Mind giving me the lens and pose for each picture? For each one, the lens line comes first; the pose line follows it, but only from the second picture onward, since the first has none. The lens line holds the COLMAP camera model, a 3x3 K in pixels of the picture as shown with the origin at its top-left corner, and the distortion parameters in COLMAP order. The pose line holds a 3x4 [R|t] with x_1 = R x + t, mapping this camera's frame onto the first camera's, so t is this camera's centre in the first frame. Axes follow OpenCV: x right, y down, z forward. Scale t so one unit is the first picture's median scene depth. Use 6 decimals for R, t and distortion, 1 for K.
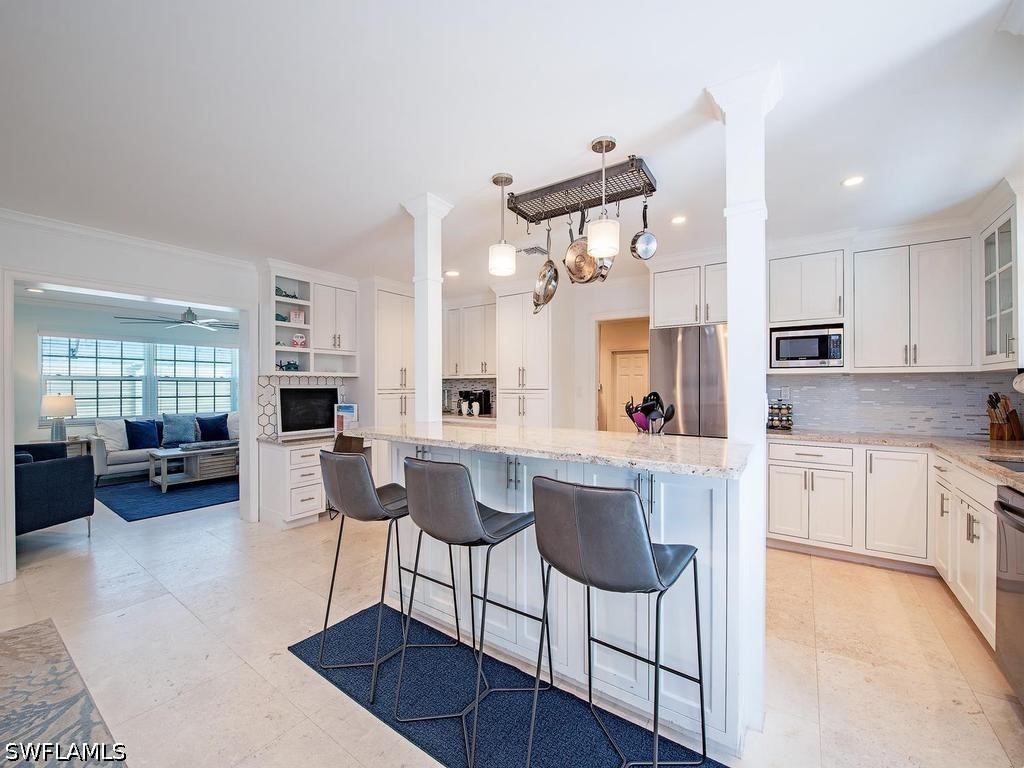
lens RADIAL K [[422.4, 0, 514.1], [0, 422.4, 386.6], [0, 0, 1]] dist [-0.013345, -0.000259]
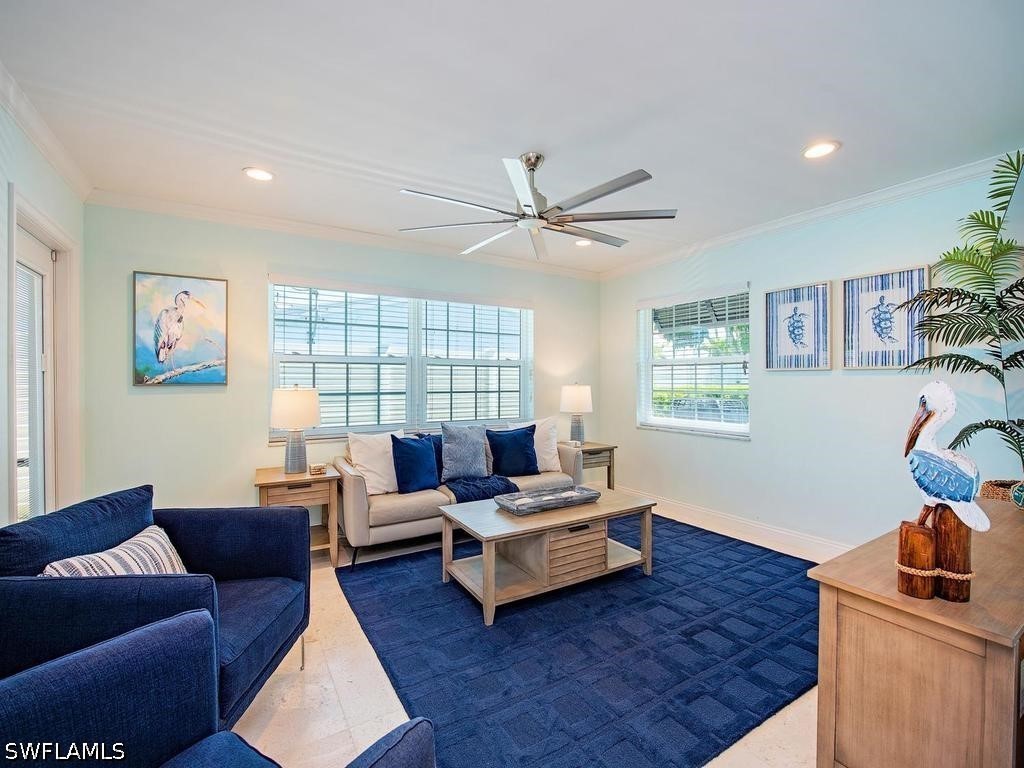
lens RADIAL K [[469.0, 0, 511.7], [0, 469.0, 382.7], [0, 0, 1]] dist [-0.001514, -0.000064]
pose [[0.919419, -0.000266, -0.393280, -0.519708], [0.000484, 1.000000, 0.000455, 0.012048], [0.393280, -0.000608, 0.919419, 0.477240]]
